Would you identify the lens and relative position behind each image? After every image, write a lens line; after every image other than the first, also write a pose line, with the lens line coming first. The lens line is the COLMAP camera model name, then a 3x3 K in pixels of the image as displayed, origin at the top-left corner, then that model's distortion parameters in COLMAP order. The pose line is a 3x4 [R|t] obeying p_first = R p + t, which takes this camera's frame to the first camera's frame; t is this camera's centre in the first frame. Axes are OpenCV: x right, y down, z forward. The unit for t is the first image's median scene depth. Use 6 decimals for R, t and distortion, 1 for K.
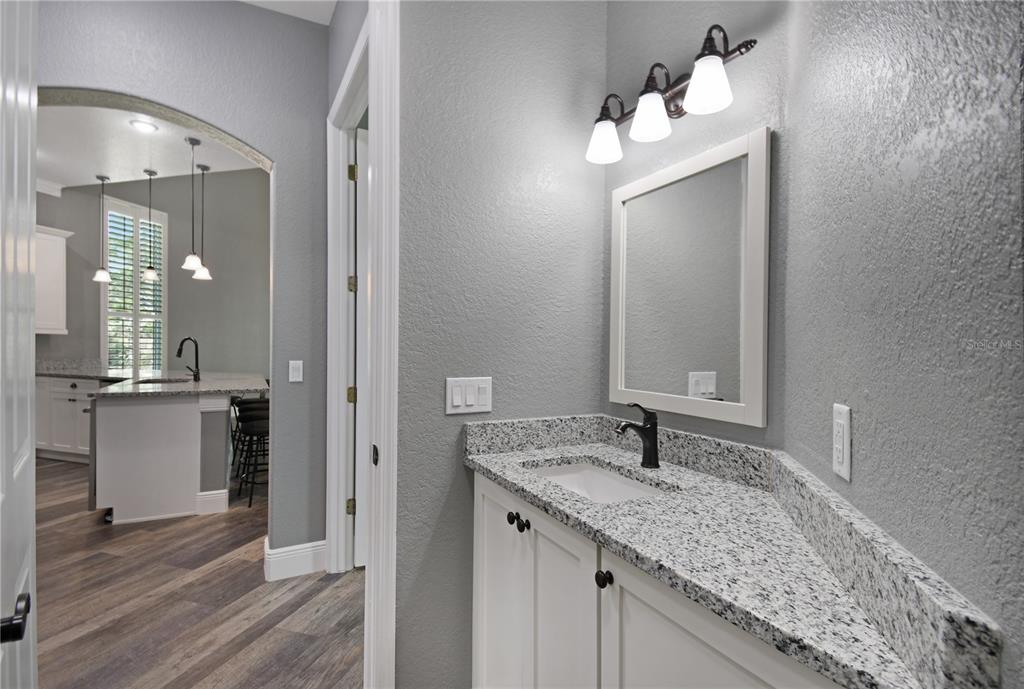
lens RADIAL K [[498.9, 0, 509.7], [0, 498.9, 355.9], [0, 0, 1]] dist [-0.028276, -0.000273]
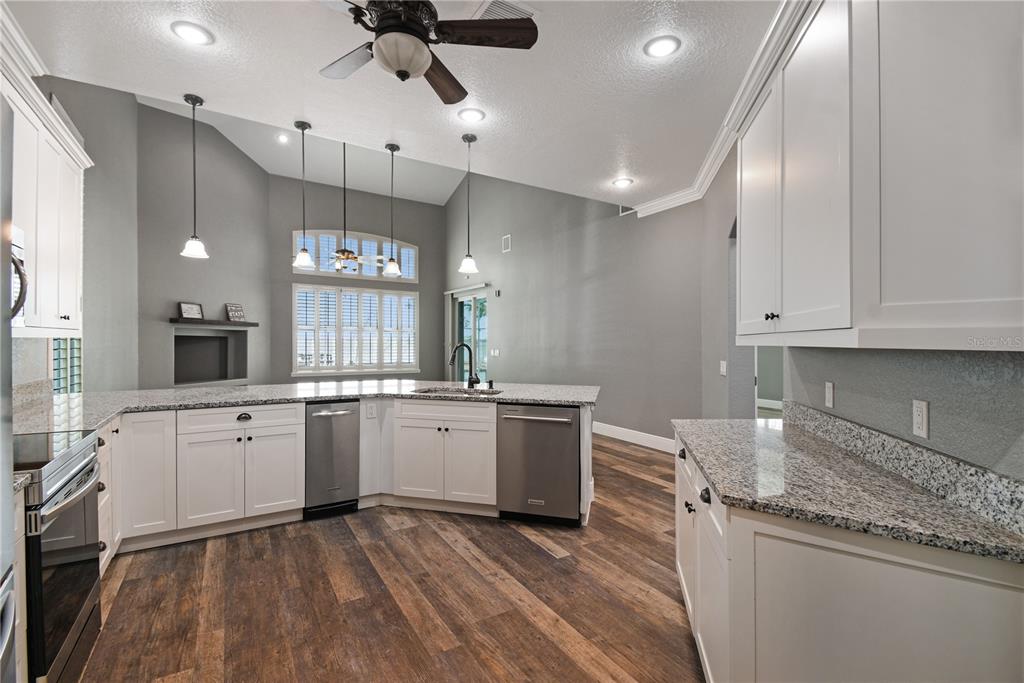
lens RADIAL K [[450.7, 0, 512.0], [0, 450.7, 341.5], [0, 0, 1]] dist [0.026157, -0.000024]
pose [[0.660694, -0.005569, 0.750635, -1.023567], [0.013113, 0.999906, -0.004124, -0.031114], [-0.750541, 0.012568, 0.660705, 0.291225]]
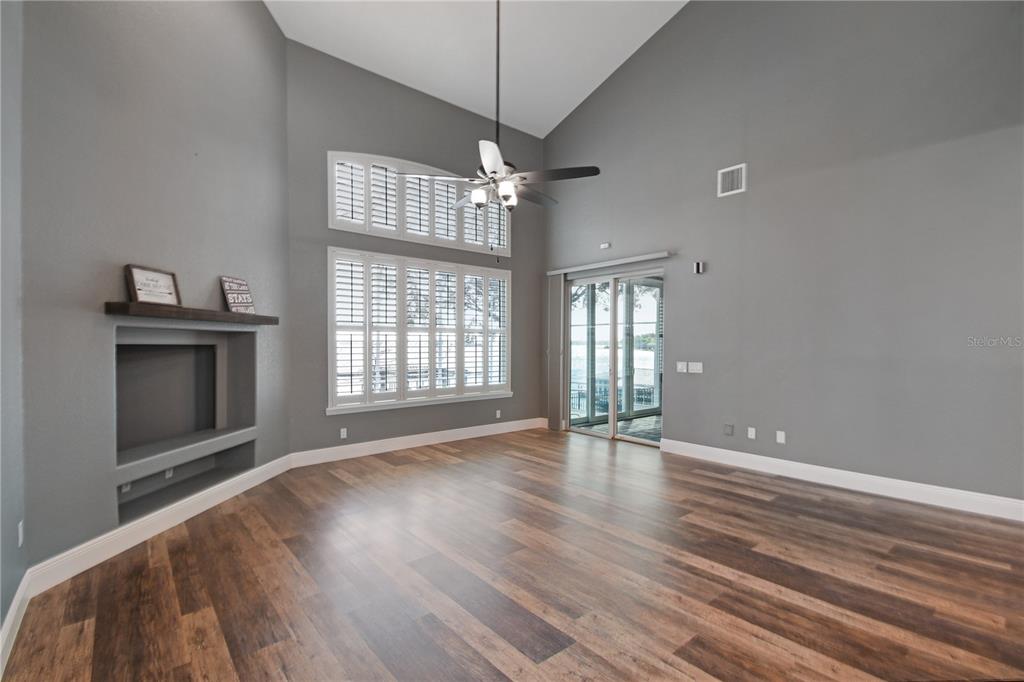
lens RADIAL K [[455.5, 0, 509.7], [0, 455.5, 342.3], [0, 0, 1]] dist [0.003946, -0.000121]
pose [[0.547166, -0.010954, 0.836952, -0.875527], [0.019534, 0.999809, 0.000315, -0.061052], [-0.836796, 0.016177, 0.547276, 1.200507]]
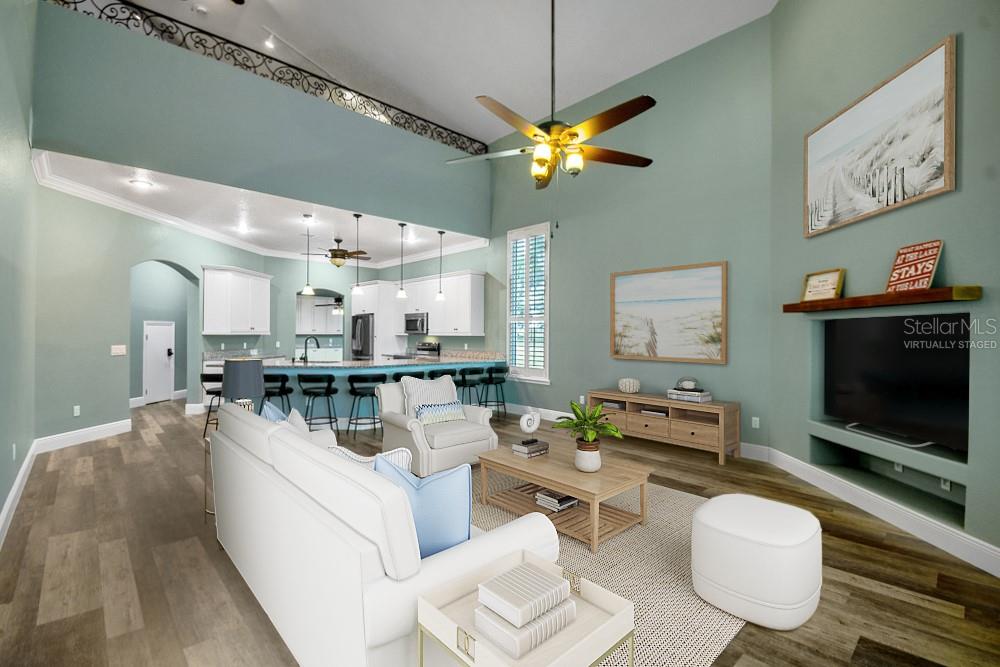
lens RADIAL K [[444.8, 0, 497.7], [0, 444.8, 334.8], [0, 0, 1]] dist [0.003946, -0.000121]
pose [[-0.512765, -0.014911, -0.858399, 0.219561], [-0.025547, 0.999671, -0.002104, -0.048121], [0.858149, 0.020850, -0.512978, 1.825705]]
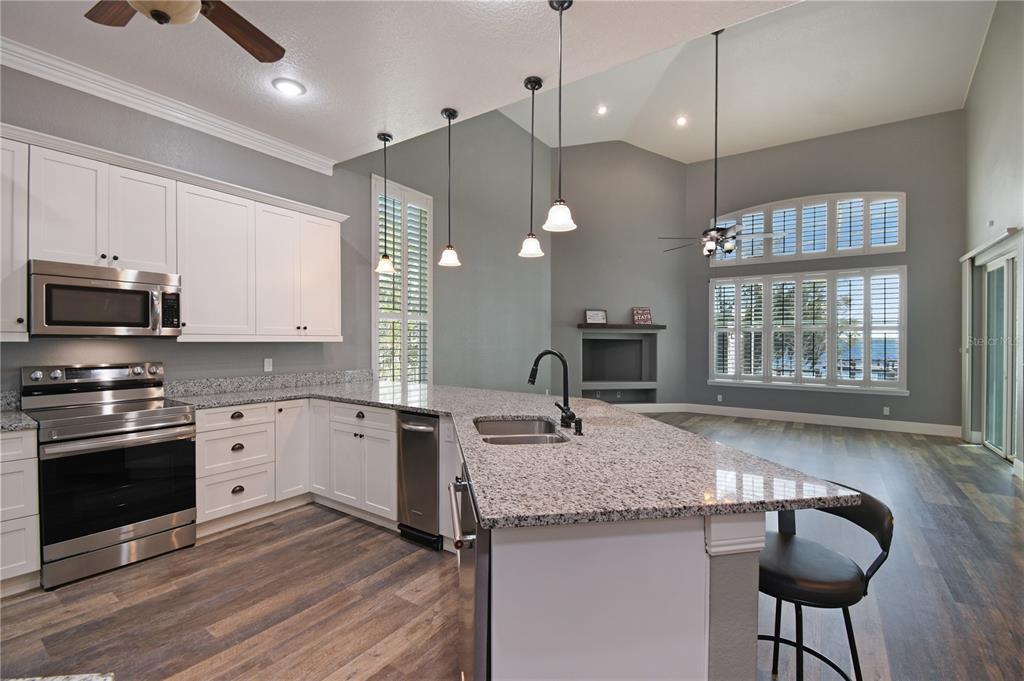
lens RADIAL K [[455.5, 0, 509.7], [0, 455.5, 341.8], [0, 0, 1]] dist [0.003946, -0.000121]
pose [[0.949046, -0.004960, -0.315099, -0.437915], [-0.000598, 0.999846, -0.017540, -0.031751], [0.315138, 0.016835, 0.948897, 0.399482]]
